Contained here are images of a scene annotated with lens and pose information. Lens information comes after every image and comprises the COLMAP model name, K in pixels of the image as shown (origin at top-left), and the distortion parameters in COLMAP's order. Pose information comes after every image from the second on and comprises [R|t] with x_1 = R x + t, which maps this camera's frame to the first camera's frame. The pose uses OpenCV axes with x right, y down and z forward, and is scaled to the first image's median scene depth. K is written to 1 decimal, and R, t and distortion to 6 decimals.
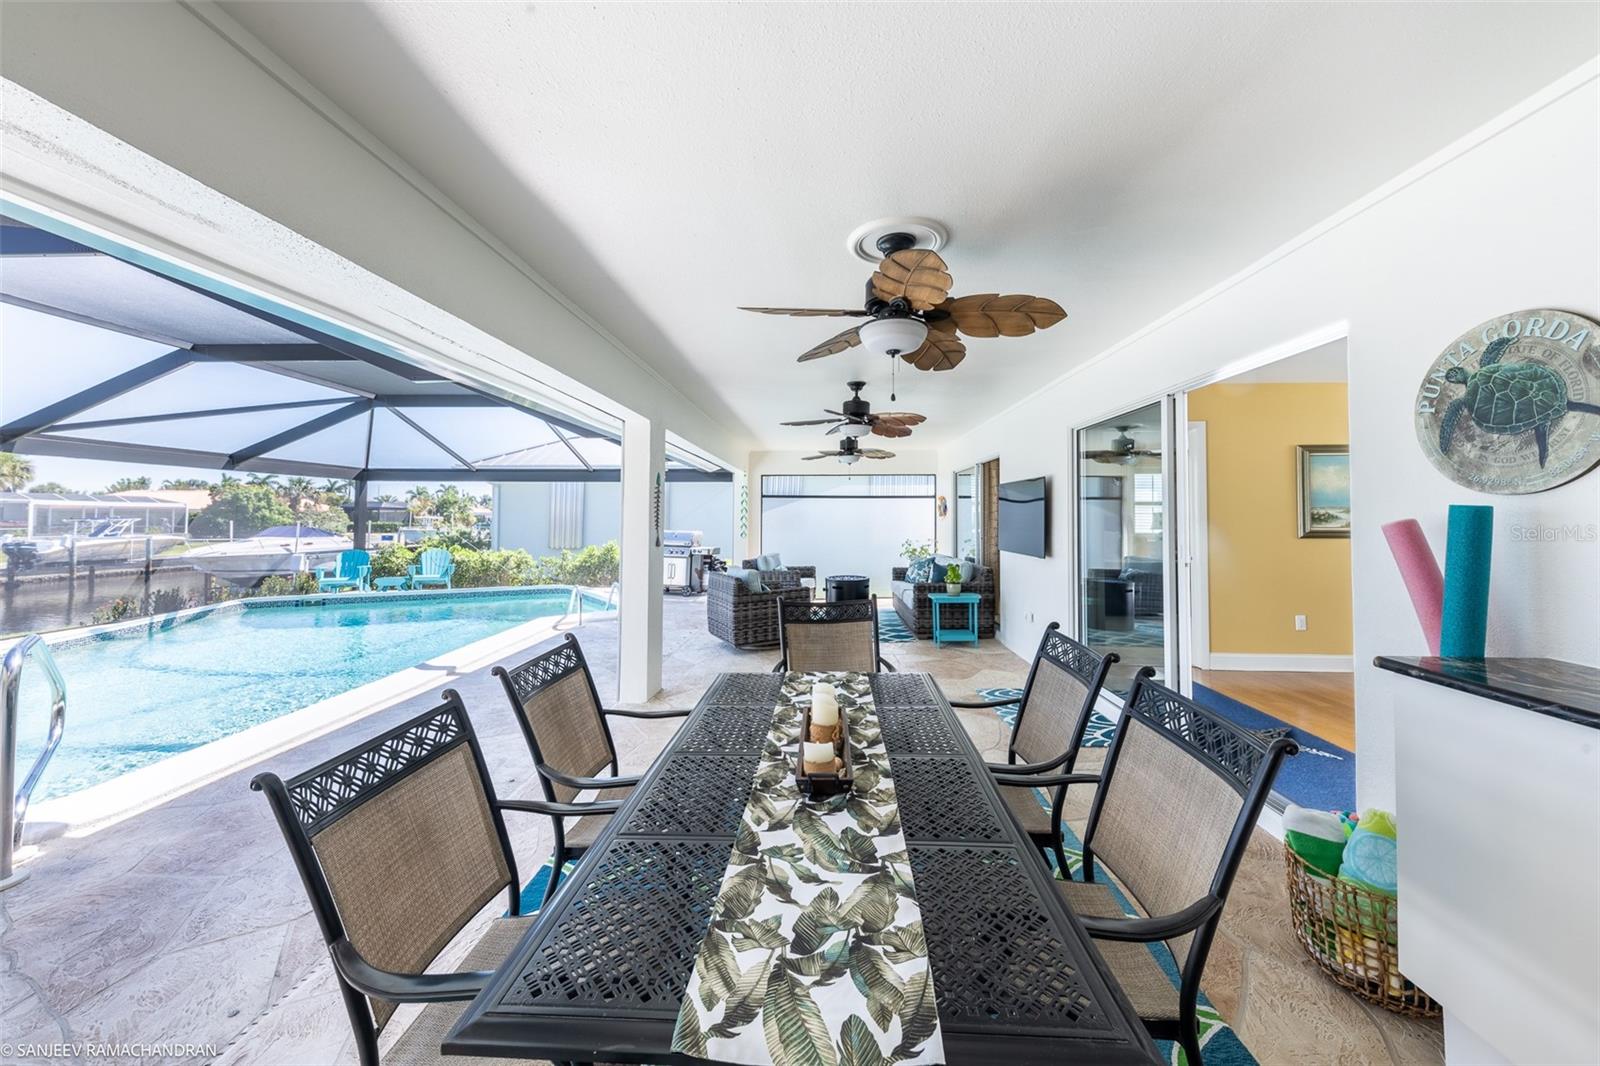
lens RADIAL K [[543.2, 0, 800.4], [0, 543.2, 505.9], [0, 0, 1]] dist [-0.002125, -0.000959]
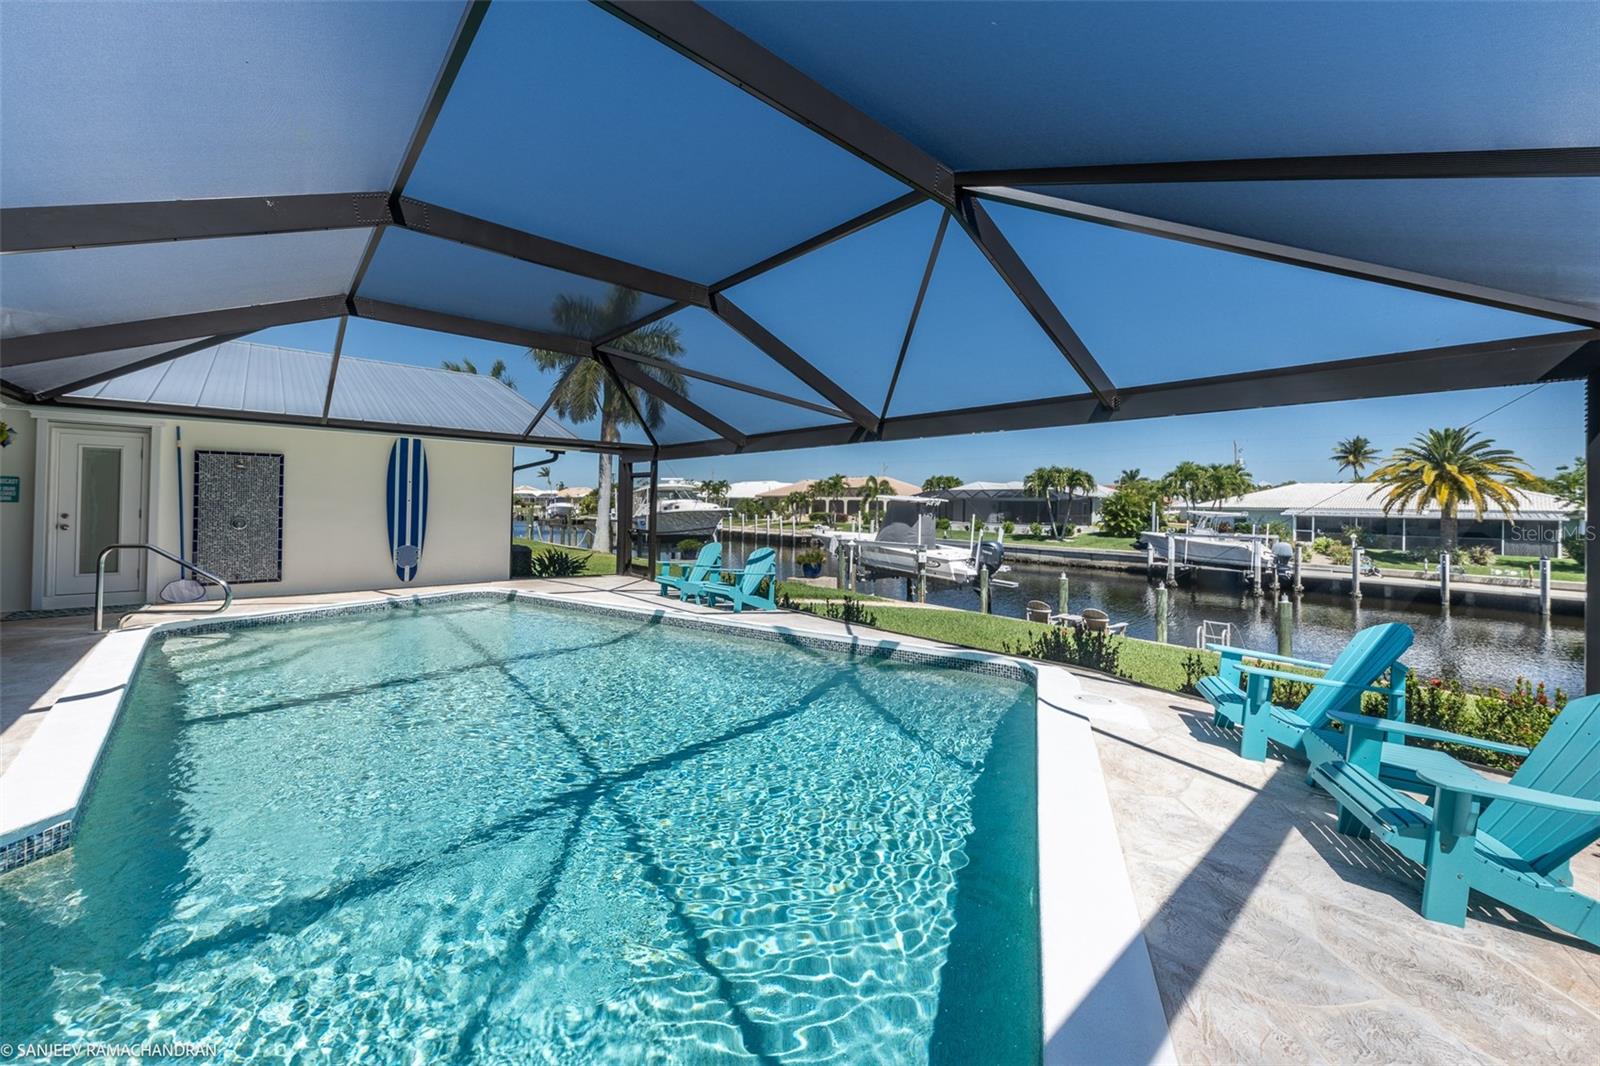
lens RADIAL K [[604.4, 0, 796.2], [0, 604.4, 499.4], [0, 0, 1]] dist [0.002805, -0.000079]
pose [[-0.745756, -0.023258, -0.665813, -0.504831], [-0.004906, 0.999555, -0.029420, 0.033765], [0.666201, -0.018674, -0.745538, 1.394144]]
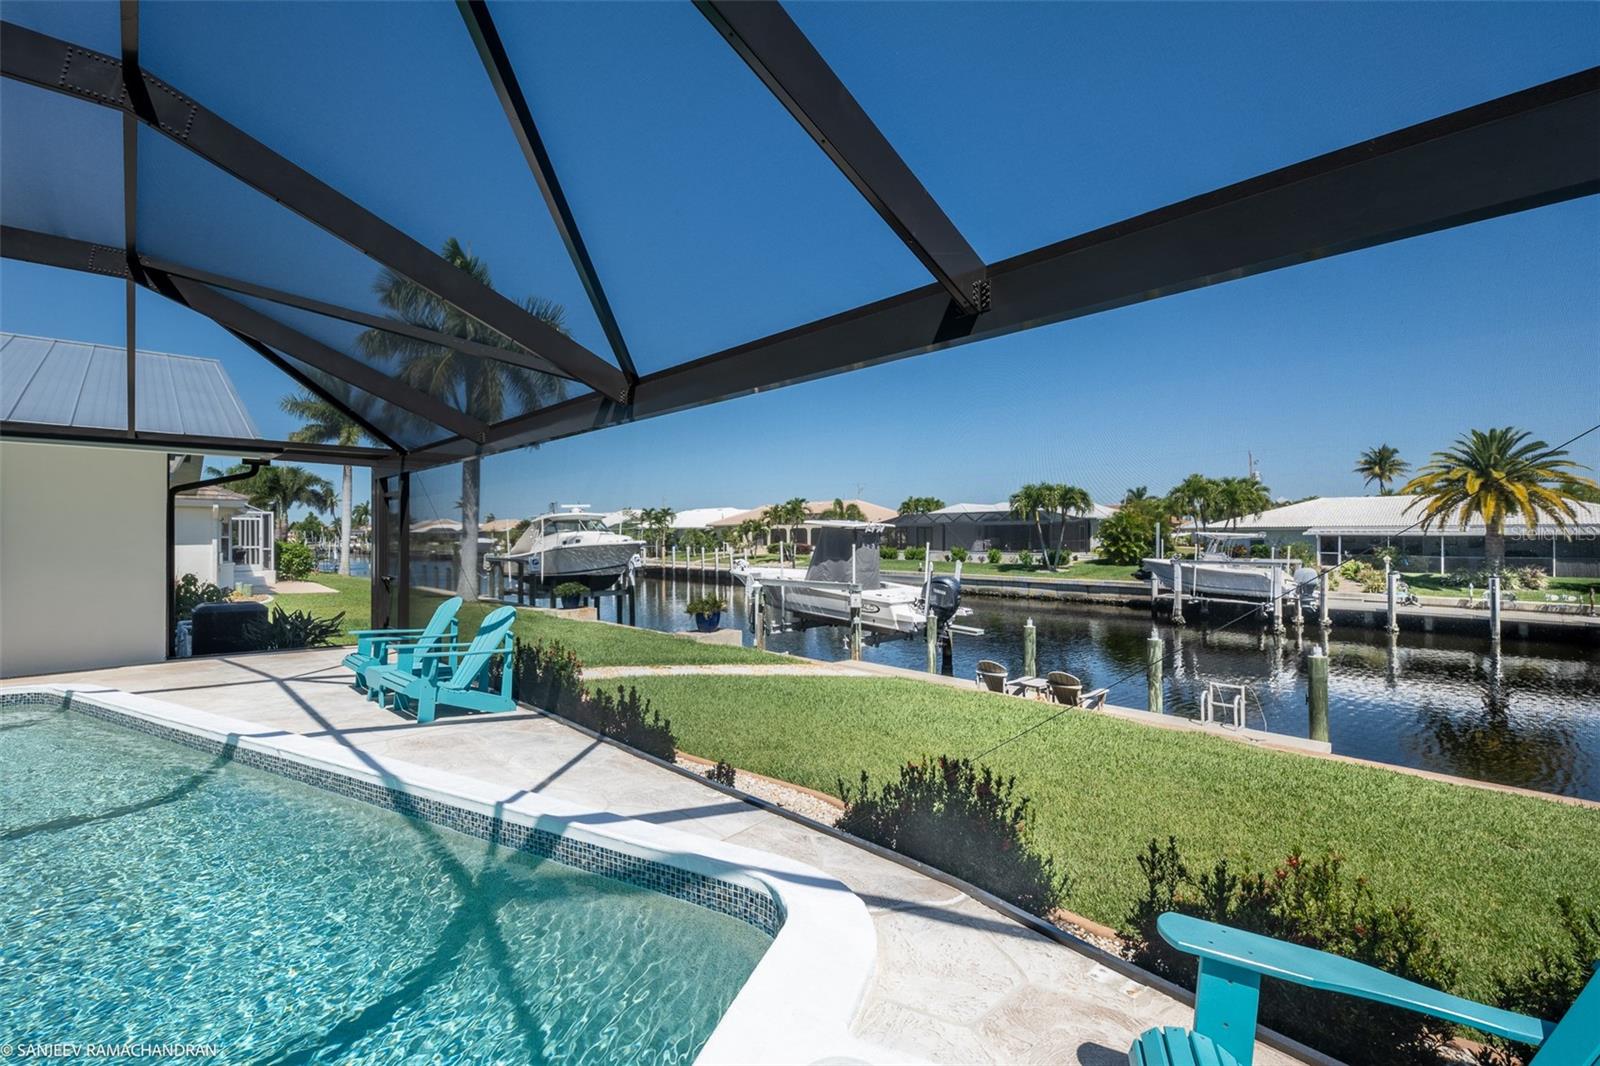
lens RADIAL K [[688.9, 0, 811.6], [0, 688.9, 534.6], [0, 0, 1]] dist [0.014853, 0.000163]
pose [[-0.704011, -0.002054, -0.710186, -0.894031], [0.016849, 0.999666, -0.019594, 0.029746], [0.709990, -0.025761, -0.703741, 1.316638]]
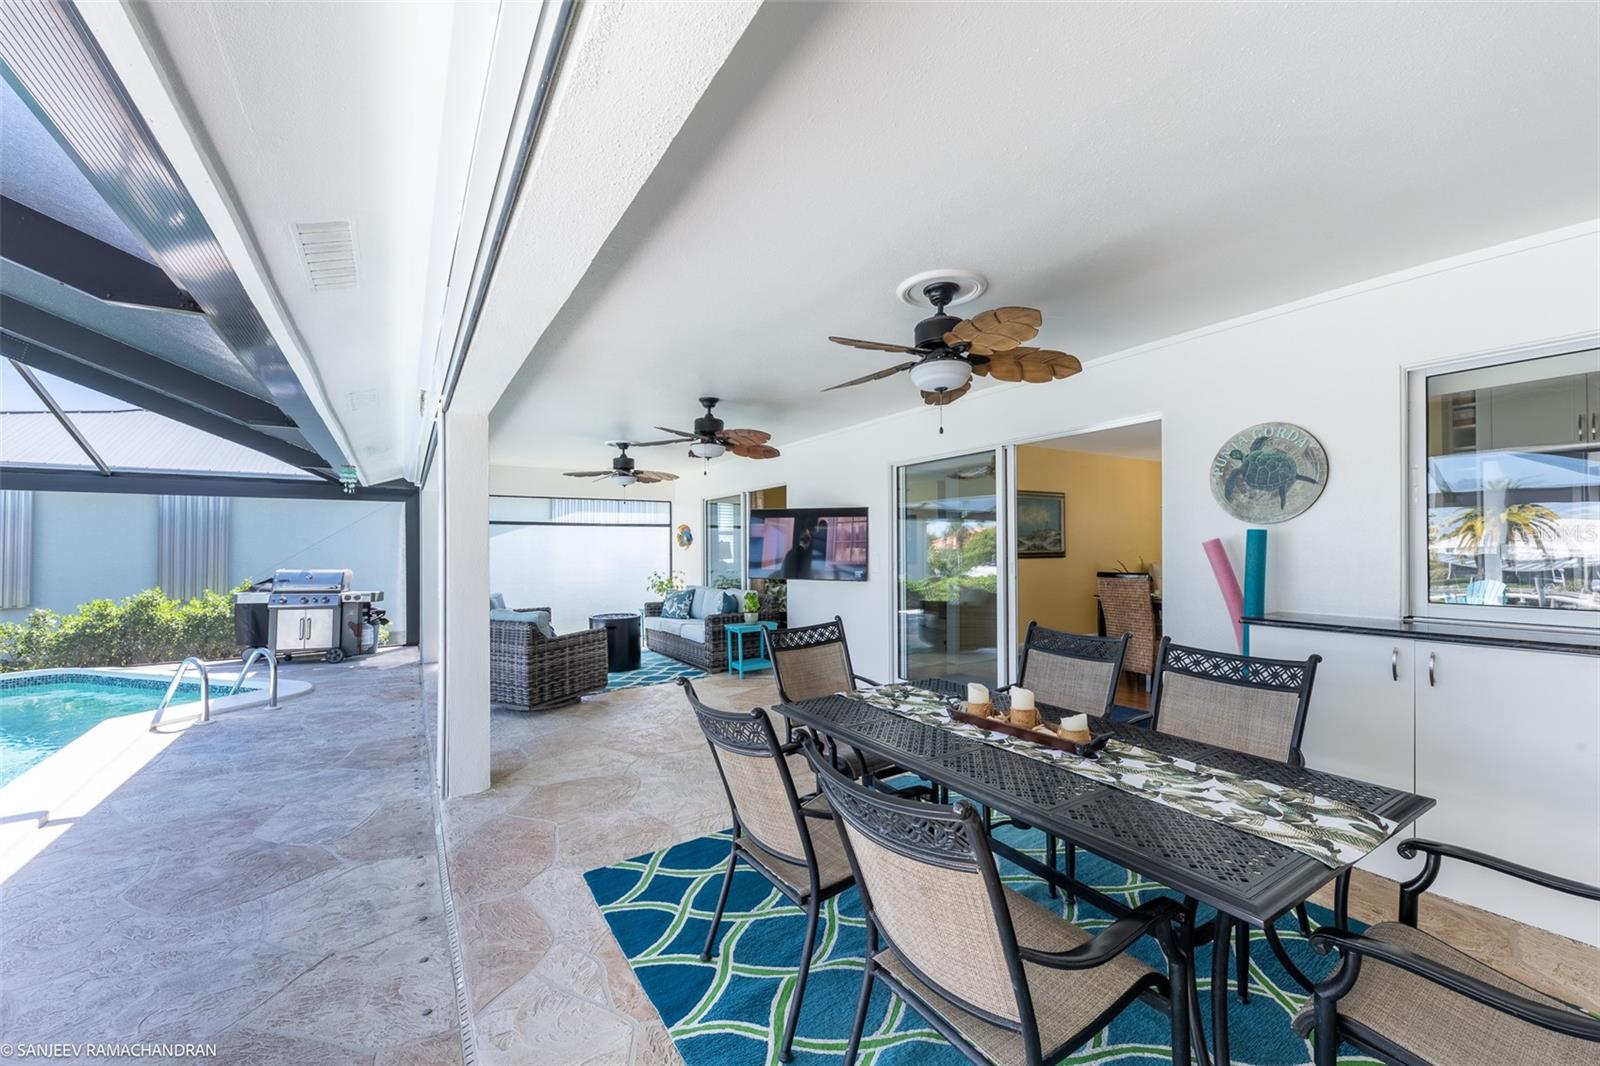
lens RADIAL K [[610.1, 0, 781.1], [0, 610.1, 544.1], [0, 0, 1]] dist [0.005513, -0.000081]
pose [[0.831243, -0.003676, 0.555897, -0.222195], [-0.002503, 0.999943, 0.010354, 0.005561], [-0.555904, -0.009998, 0.831187, 0.037867]]
